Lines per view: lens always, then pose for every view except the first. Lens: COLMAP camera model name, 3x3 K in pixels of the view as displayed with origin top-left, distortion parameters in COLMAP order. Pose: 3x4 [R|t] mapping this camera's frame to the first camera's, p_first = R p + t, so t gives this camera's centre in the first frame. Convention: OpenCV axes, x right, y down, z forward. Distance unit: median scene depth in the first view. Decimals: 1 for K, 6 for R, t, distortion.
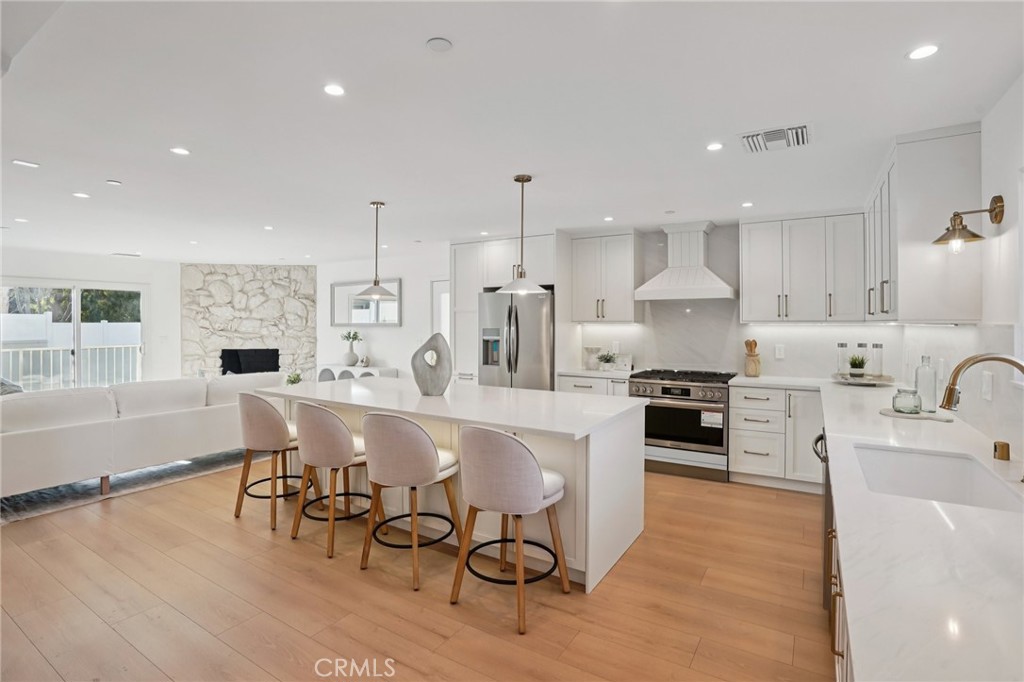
lens RADIAL K [[489.6, 0, 512.7], [0, 489.6, 318.2], [0, 0, 1]] dist [-0.069088, 0.028789]
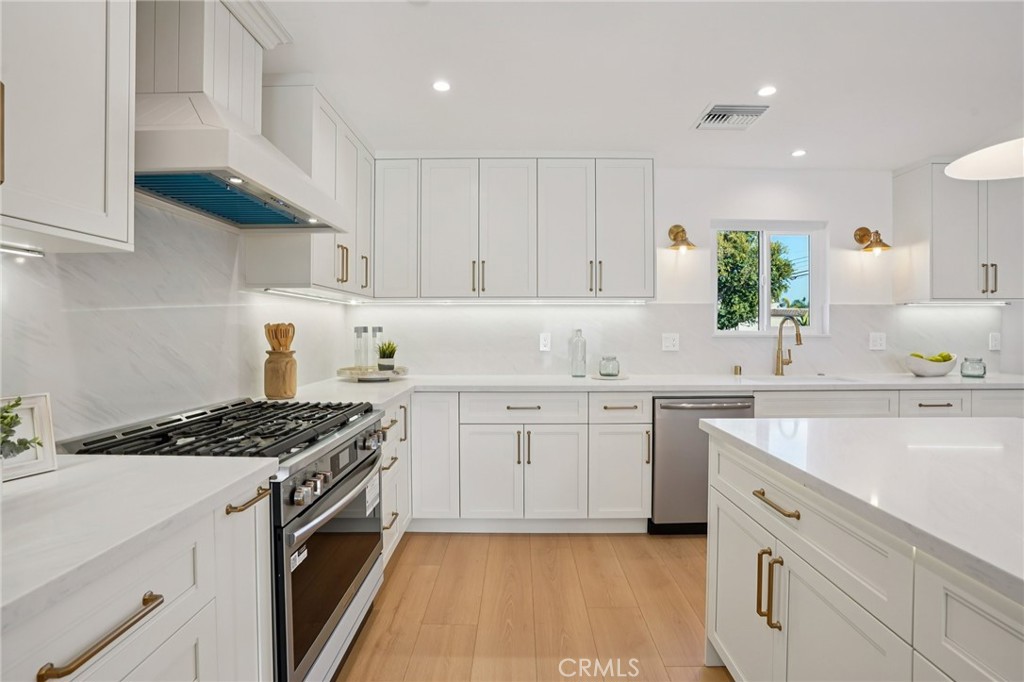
lens RADIAL K [[483.1, 0, 511.7], [0, 483.1, 336.5], [0, 0, 1]] dist [-0.070042, 0.027758]
pose [[-0.520923, -0.011846, 0.853522, -0.048626], [-0.009222, 0.999923, 0.008249, 0.060058], [-0.853554, -0.003574, -0.520992, 1.210077]]
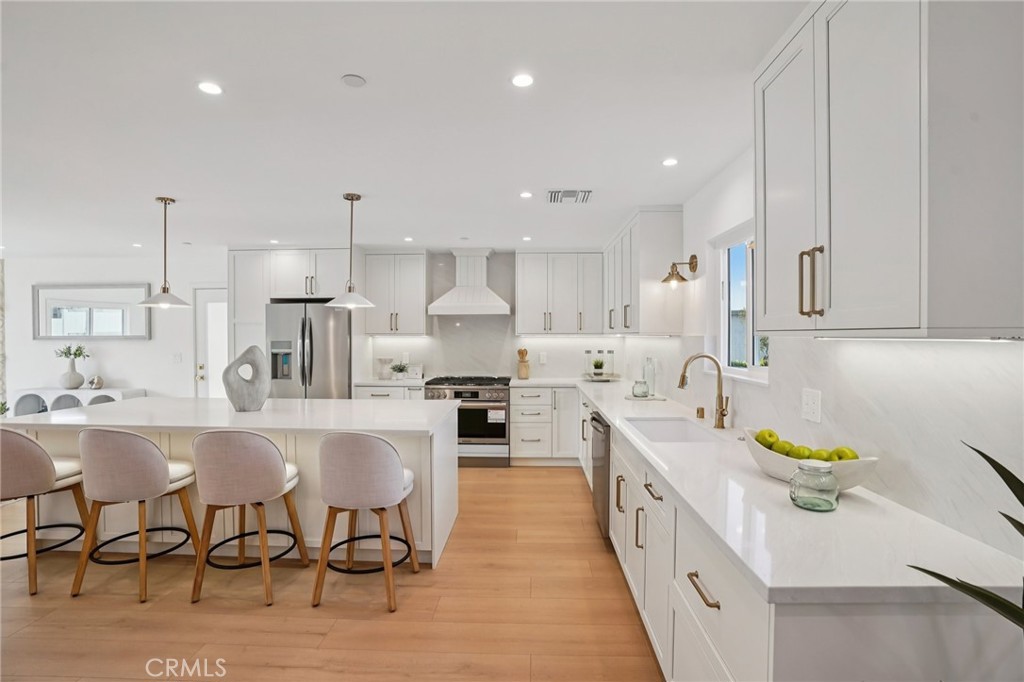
lens RADIAL K [[483.1, 0, 511.7], [0, 483.1, 336.5], [0, 0, 1]] dist [-0.070042, 0.027758]
pose [[0.867350, -0.002332, 0.497693, -0.157296], [-0.003674, 0.999932, 0.011088, 0.000195], [-0.497685, -0.011446, 0.867282, -0.050966]]
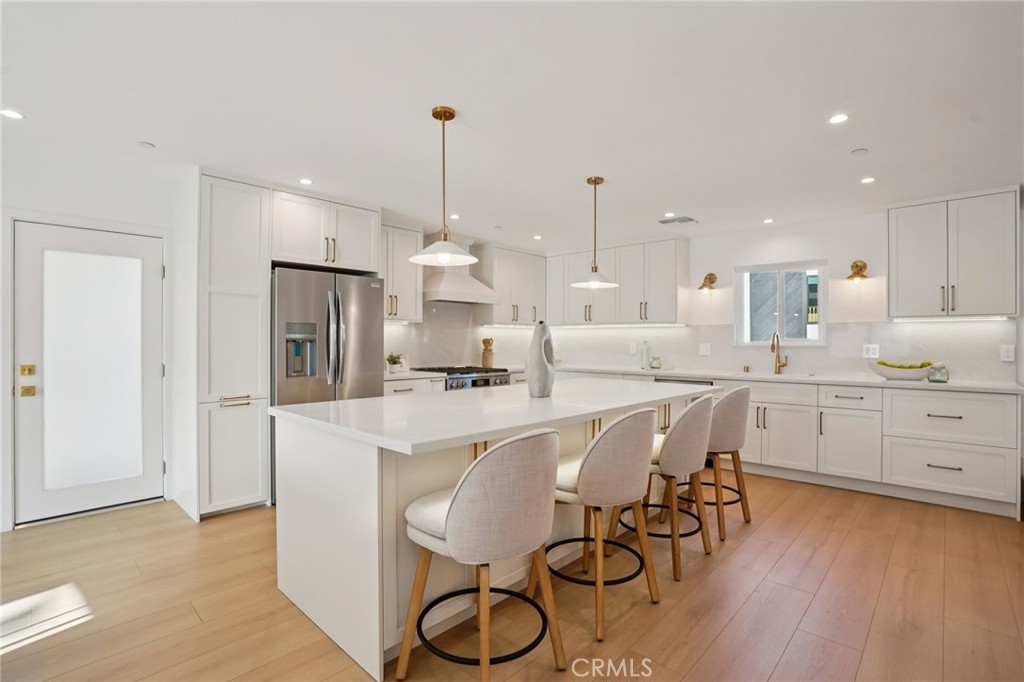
lens RADIAL K [[483.1, 0, 511.7], [0, 483.1, 336.5], [0, 0, 1]] dist [-0.070042, 0.027758]
pose [[0.203001, 0.008438, 0.979142, -0.854816], [-0.013677, 0.999890, -0.005781, 0.053861], [-0.979083, -0.012219, 0.203094, 0.780745]]
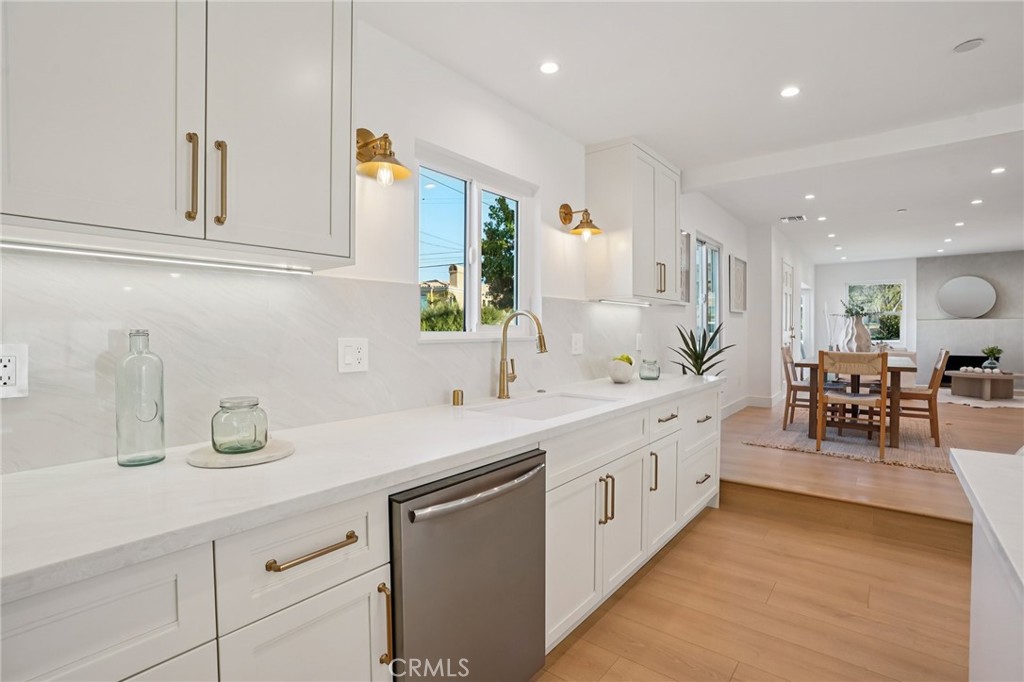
lens RADIAL K [[483.1, 0, 511.7], [0, 483.1, 336.5], [0, 0, 1]] dist [-0.070042, 0.027758]
pose [[-0.992394, -0.000250, 0.123105, 0.335806], [-0.000147, 1.000000, 0.000847, 0.057453], [-0.123106, 0.000822, -0.992393, 0.937017]]
